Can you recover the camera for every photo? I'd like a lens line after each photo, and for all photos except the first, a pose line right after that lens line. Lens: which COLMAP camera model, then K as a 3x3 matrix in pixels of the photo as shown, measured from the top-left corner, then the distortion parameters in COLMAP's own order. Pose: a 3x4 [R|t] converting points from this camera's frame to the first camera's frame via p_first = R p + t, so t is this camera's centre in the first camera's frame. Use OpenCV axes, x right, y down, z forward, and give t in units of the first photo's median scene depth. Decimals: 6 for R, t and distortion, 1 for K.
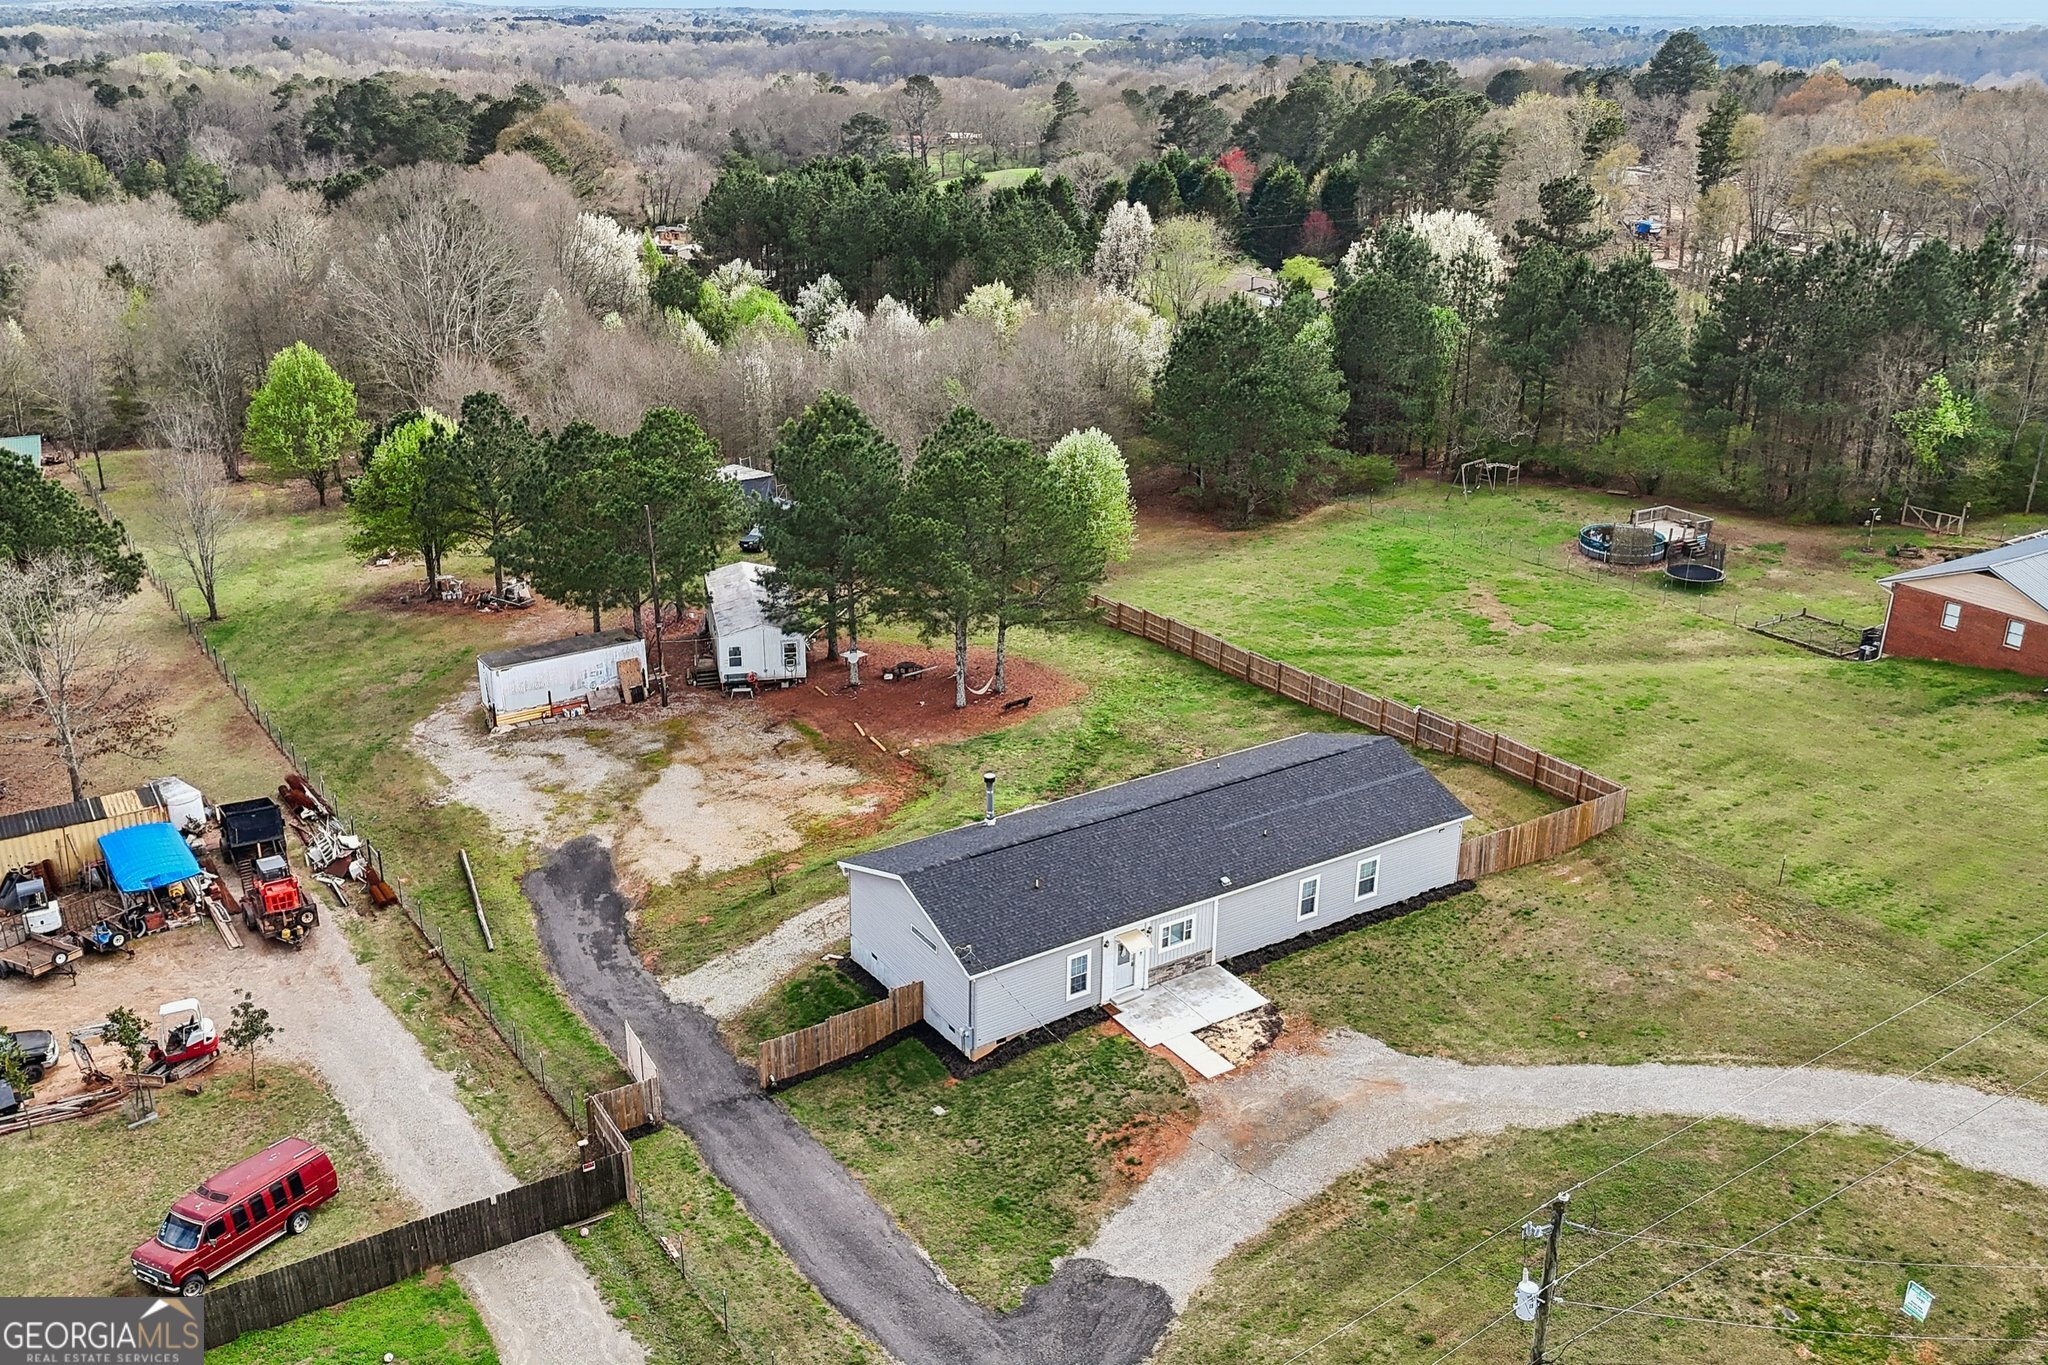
lens RADIAL K [[1730.4, 0, 1010.5], [0, 1730.4, 671.8], [0, 0, 1]] dist [0.046854, -0.051415]
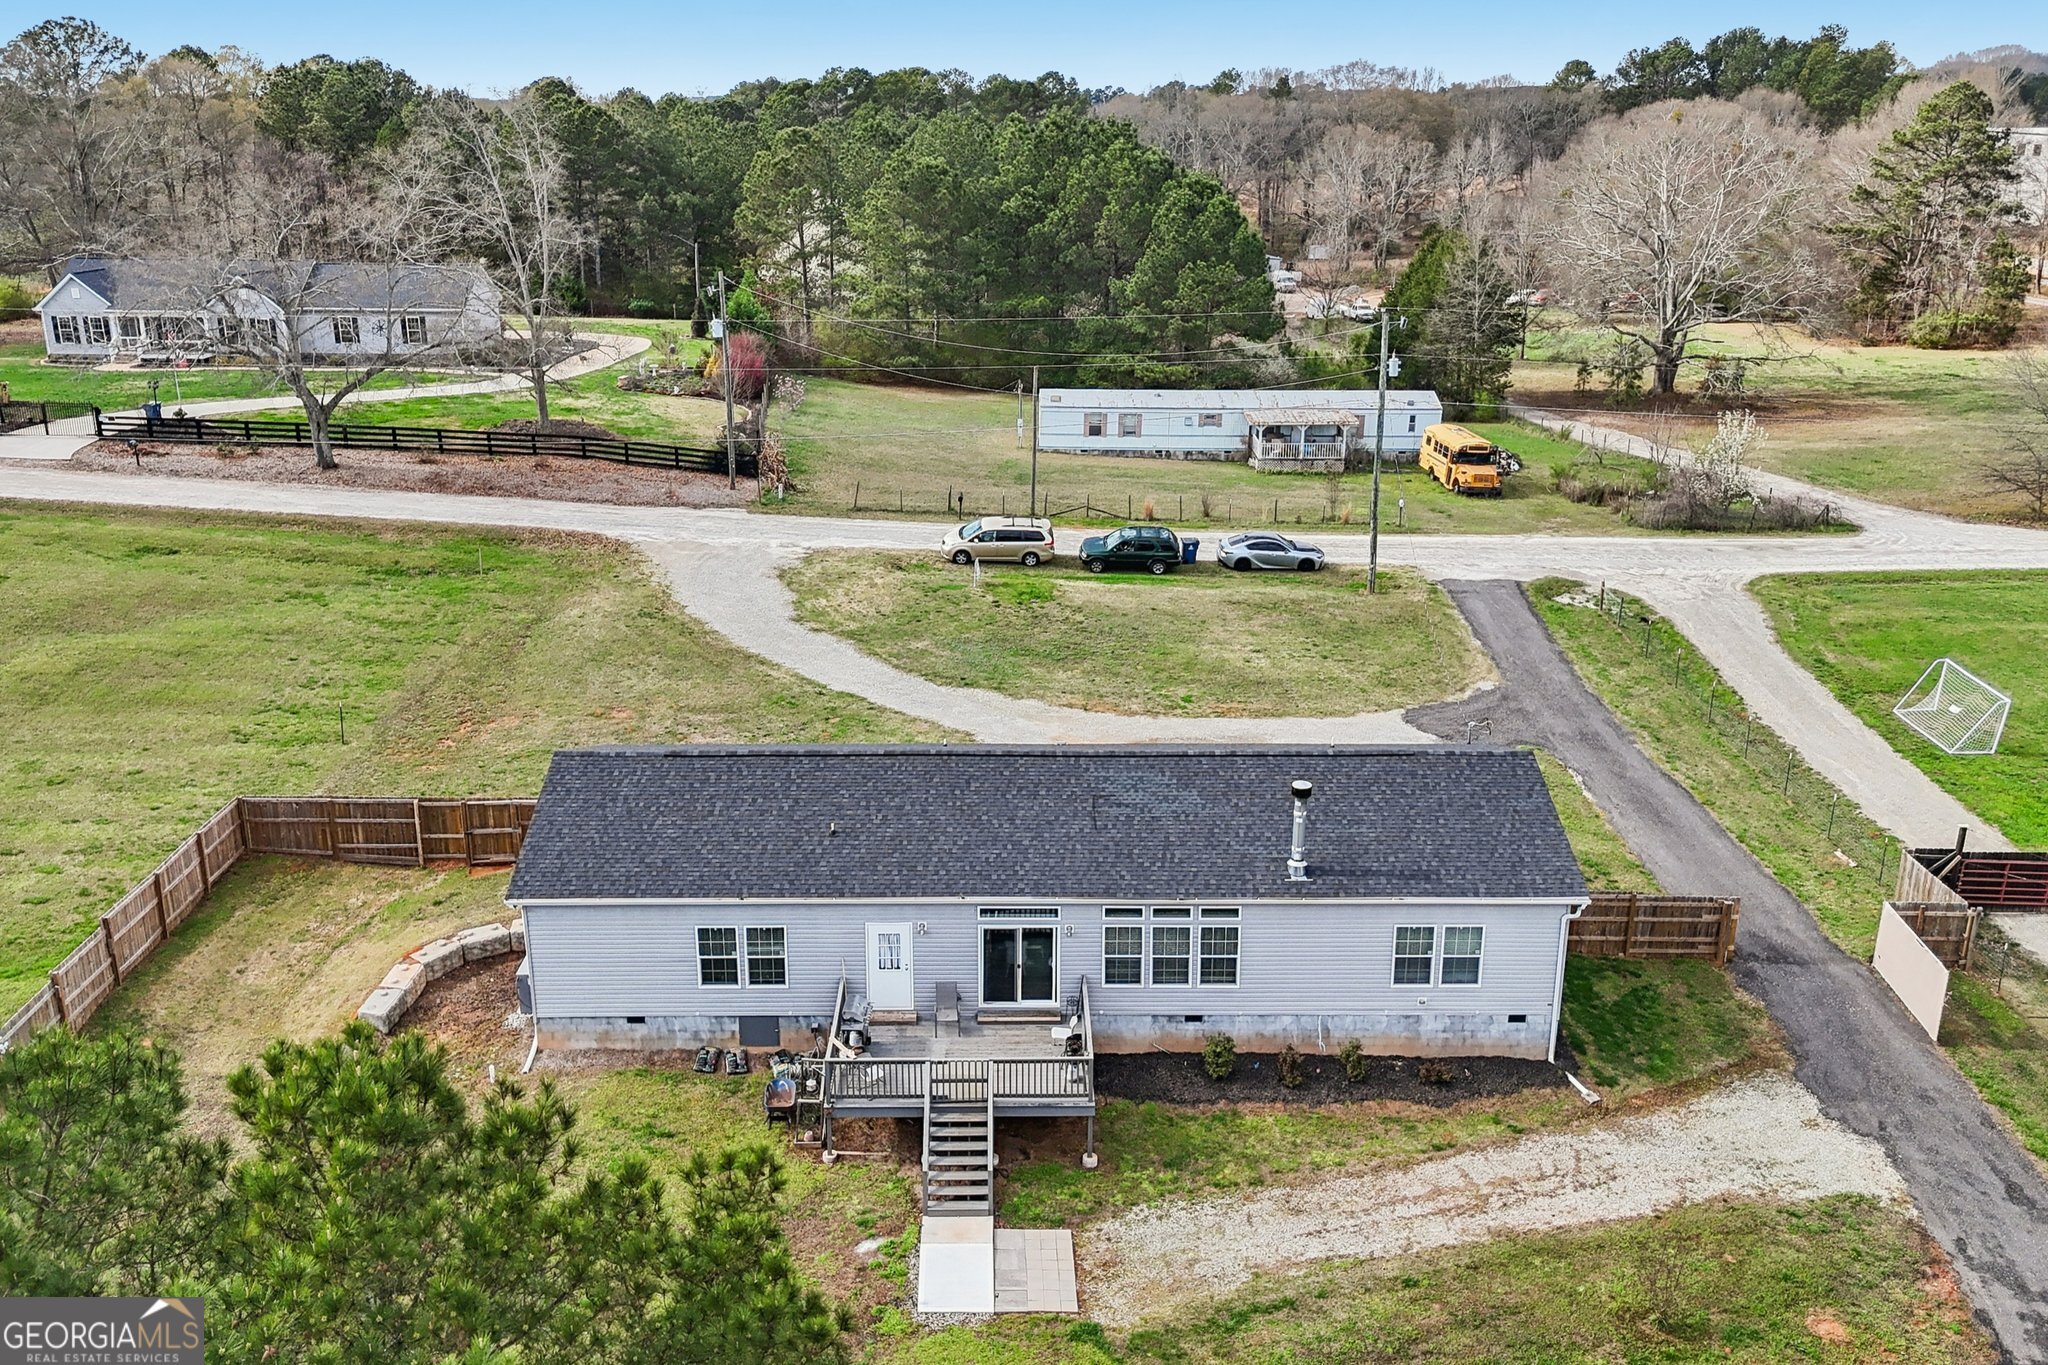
lens RADIAL K [[1730.4, 0, 1018.7], [0, 1730.4, 678.1], [0, 0, 1]] dist [0.046854, -0.051415]
pose [[-0.850621, -0.168834, 0.497935, -0.191837], [0.184195, 0.791334, 0.582977, -0.289846], [-0.492460, 0.587610, -0.642027, 1.272748]]
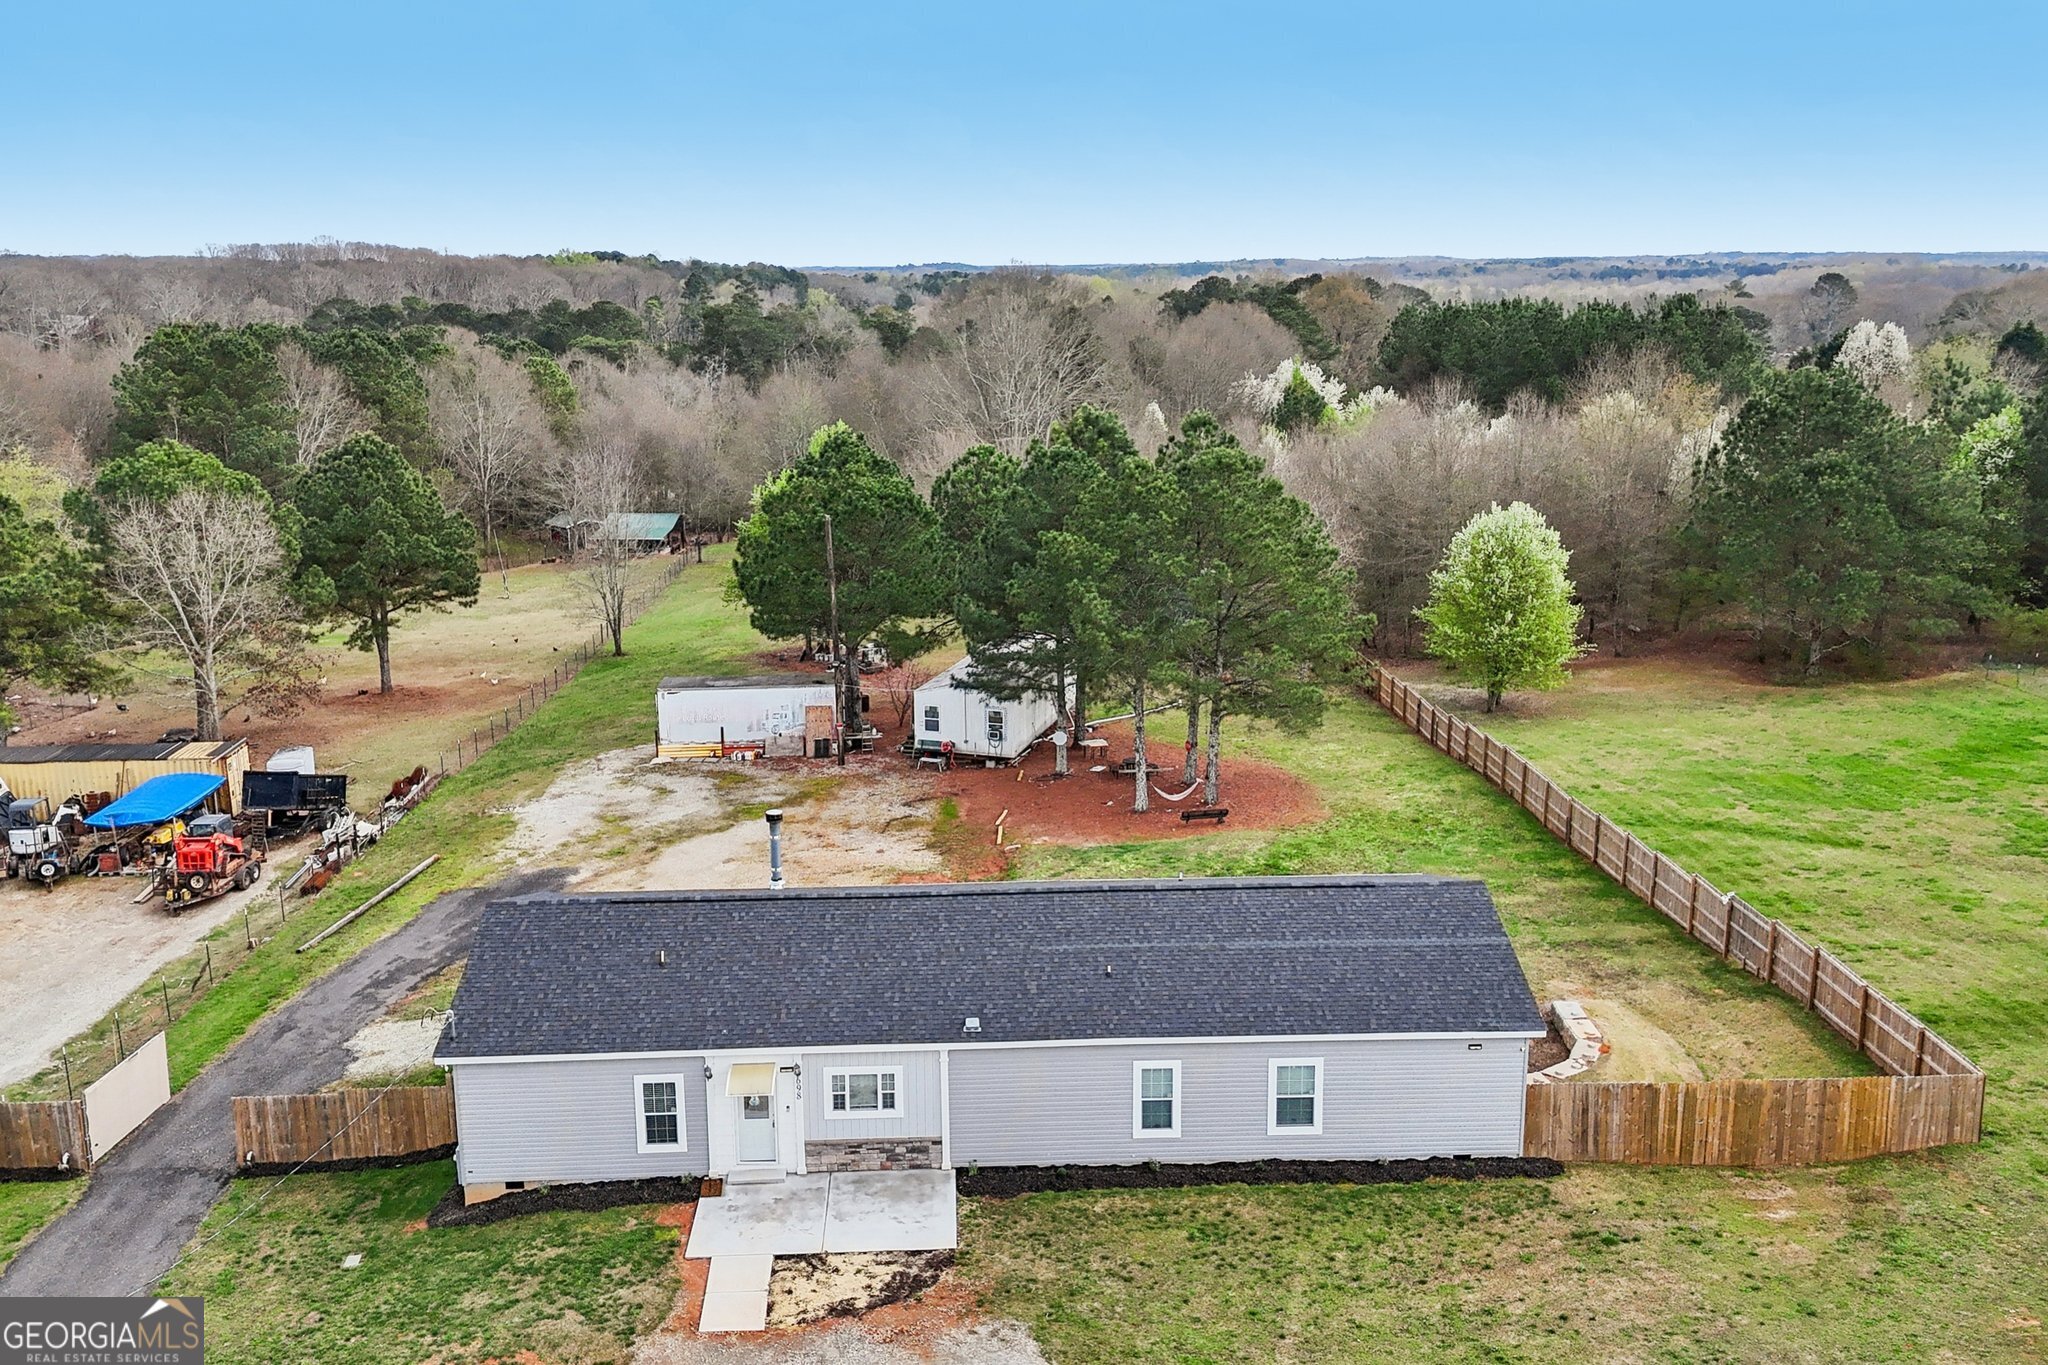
lens RADIAL K [[1730.4, 0, 1018.4], [0, 1730.4, 669.9], [0, 0, 1]] dist [0.046854, -0.051415]
pose [[0.862219, 0.102241, -0.496110, 0.364473], [-0.168059, 0.981681, -0.089770, 0.046068], [0.477844, 0.160777, 0.863606, 0.422170]]
